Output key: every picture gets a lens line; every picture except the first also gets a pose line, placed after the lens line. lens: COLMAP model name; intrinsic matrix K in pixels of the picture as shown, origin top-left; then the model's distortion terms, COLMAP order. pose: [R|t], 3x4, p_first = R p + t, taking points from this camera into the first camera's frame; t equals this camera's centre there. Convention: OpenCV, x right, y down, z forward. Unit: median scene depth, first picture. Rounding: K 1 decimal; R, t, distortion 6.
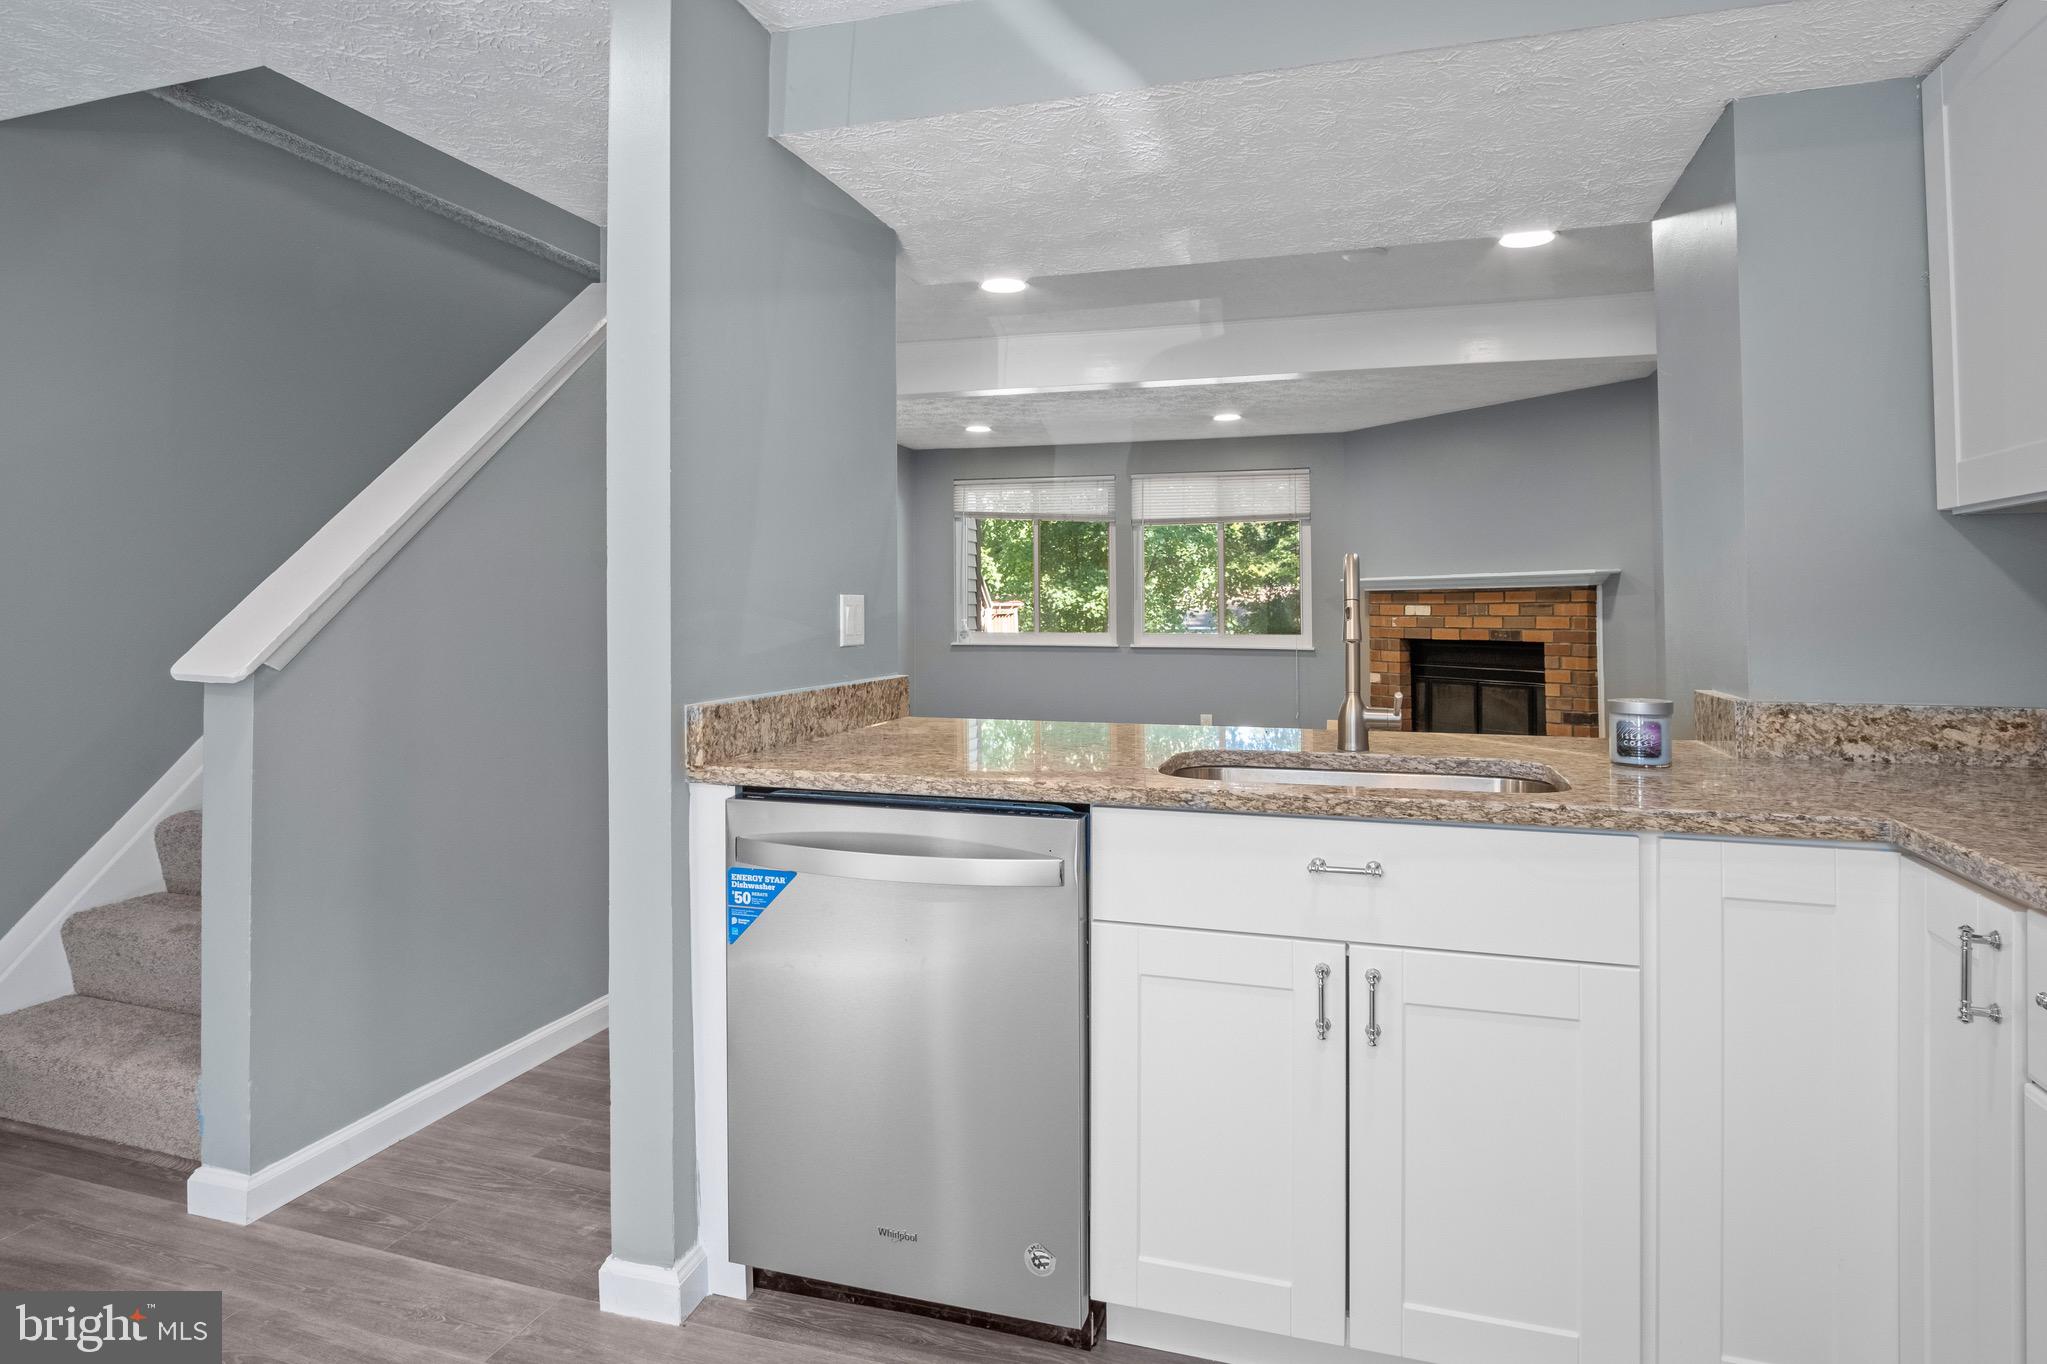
lens RADIAL K [[1128.5, 0, 1000.1], [0, 1128.5, 588.7], [0, 0, 1]] dist [-0.017203, 0.001367]
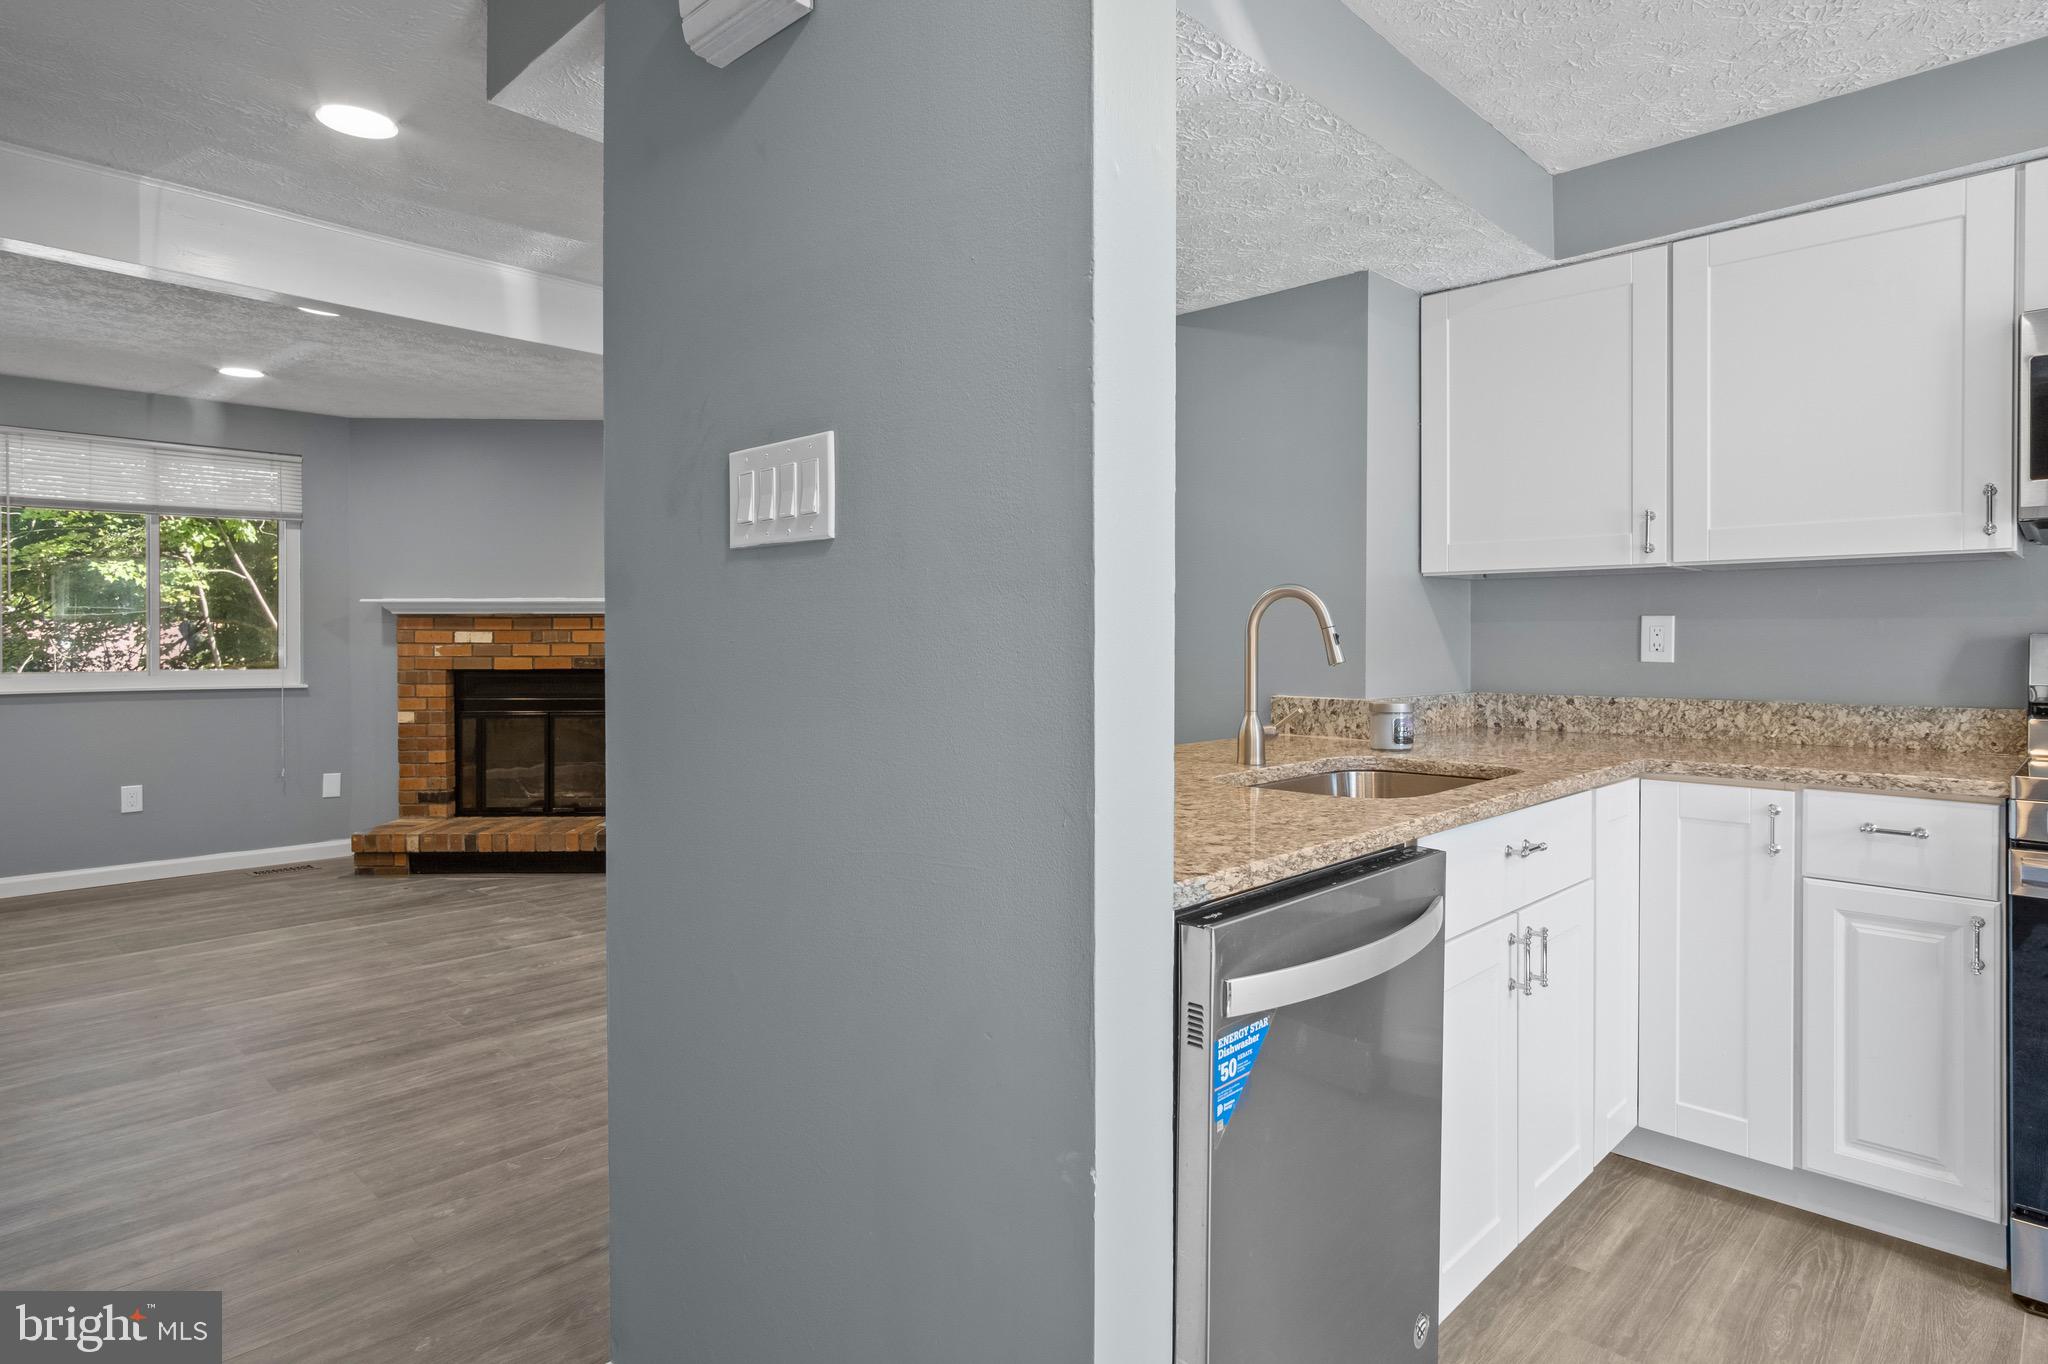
lens RADIAL K [[1125.5, 0, 1033.0], [0, 1125.5, 644.0], [0, 0, 1]] dist [-0.002203, 0.007068]
pose [[0.440375, -0.005740, 0.897796, -0.466742], [-0.016475, 0.999760, 0.014474, 0.009164], [-0.897663, -0.021165, 0.440175, 0.438190]]
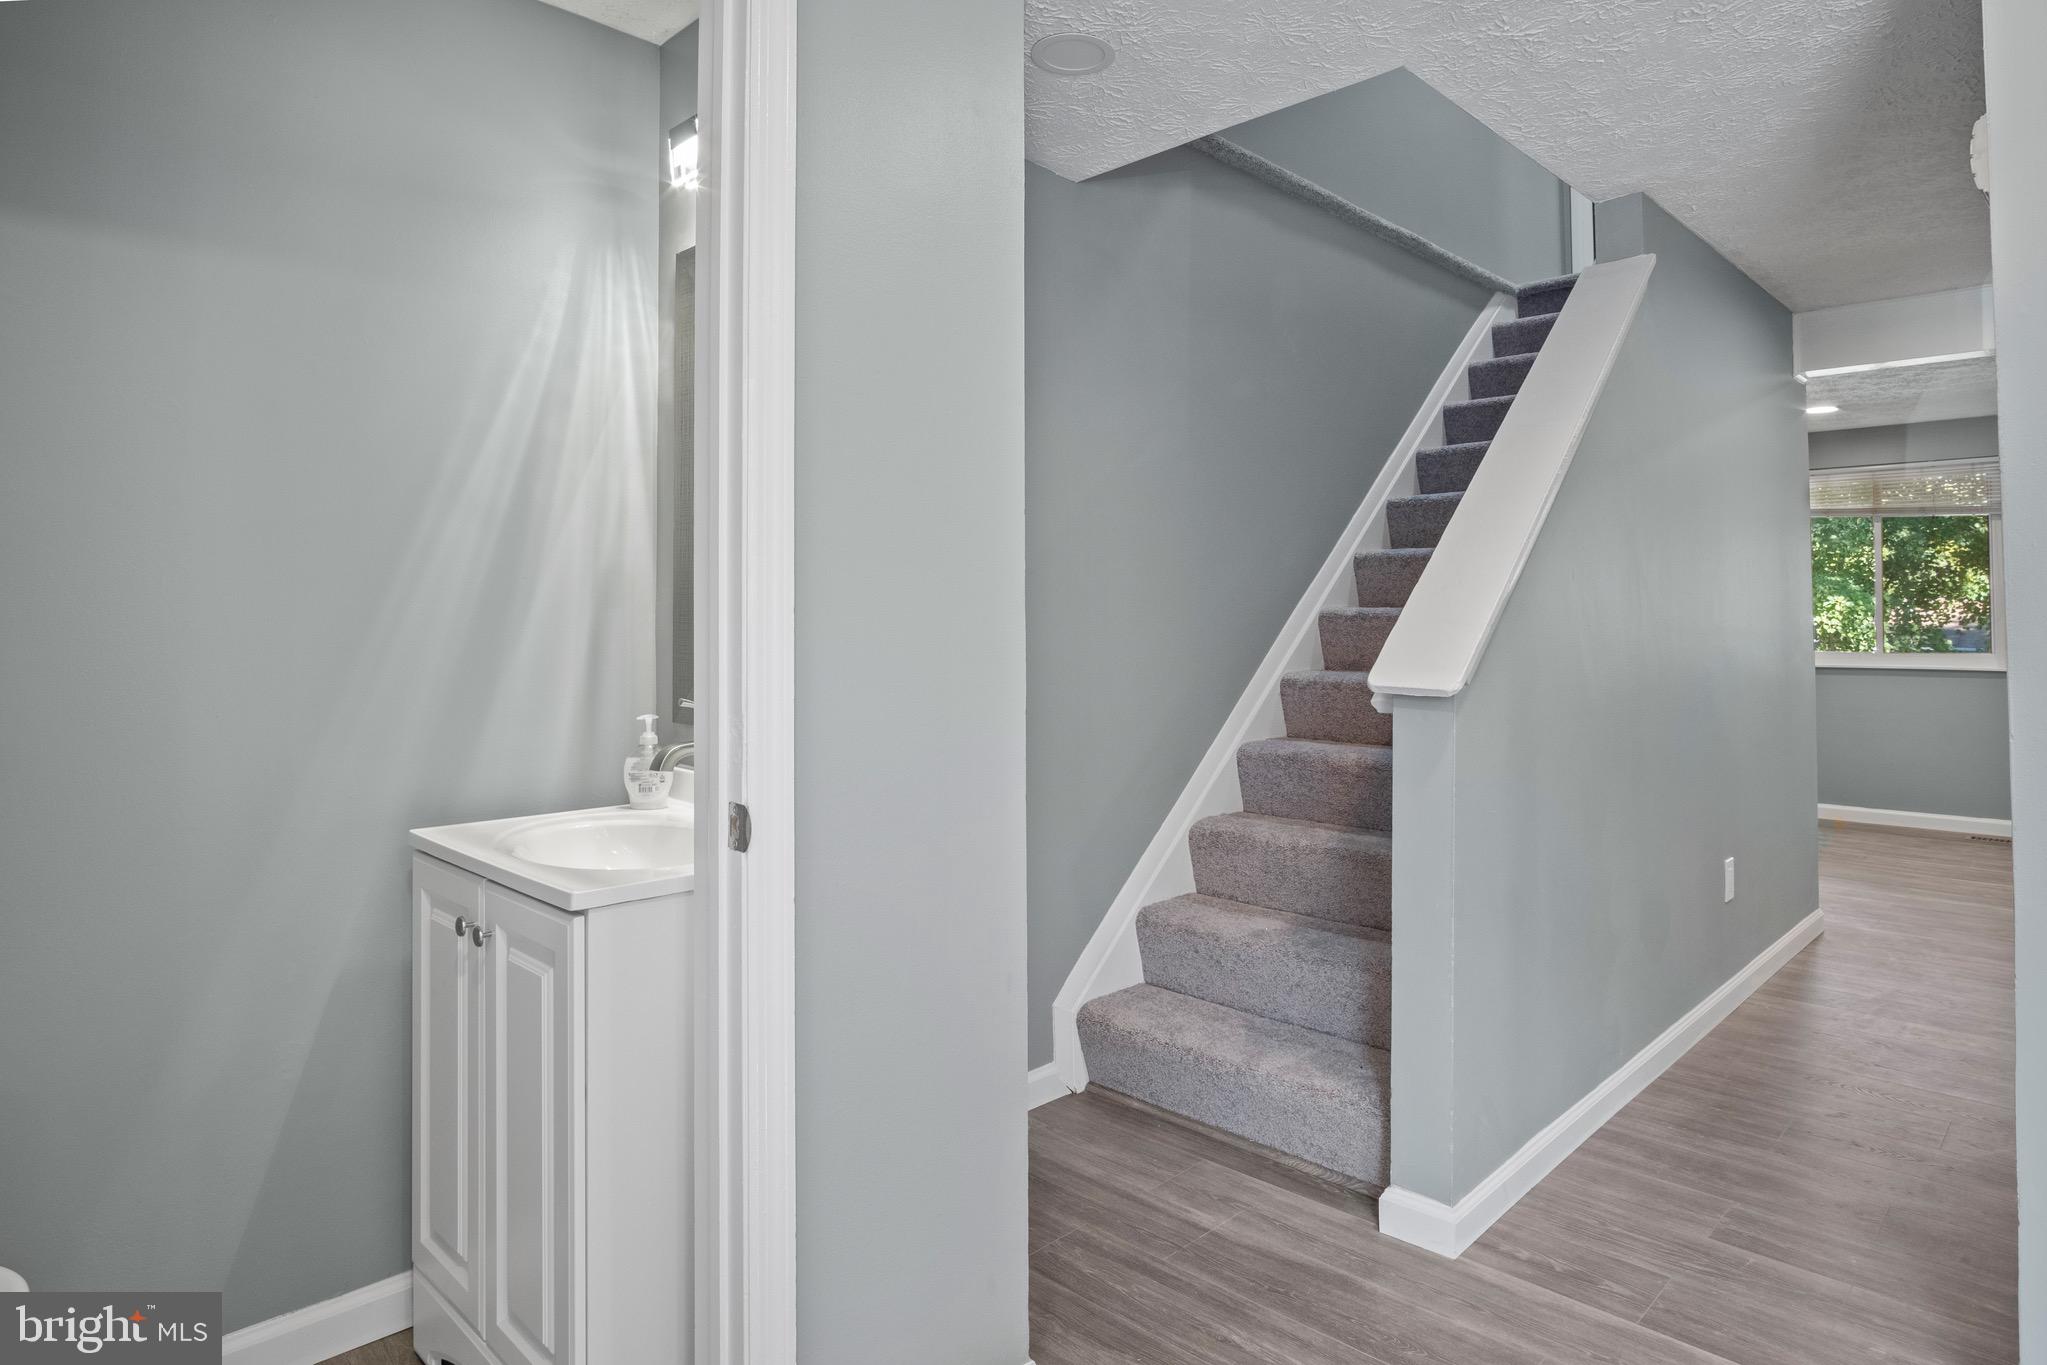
lens RADIAL K [[1153.1, 0, 1068.5], [0, 1153.1, 606.4], [0, 0, 1]] dist [-0.018929, 0.001299]
pose [[0.901909, -0.007873, -0.431854, -0.337337], [0.008477, 0.999964, -0.000526, 0.001857], [0.431842, -0.003186, 0.901943, -0.023086]]
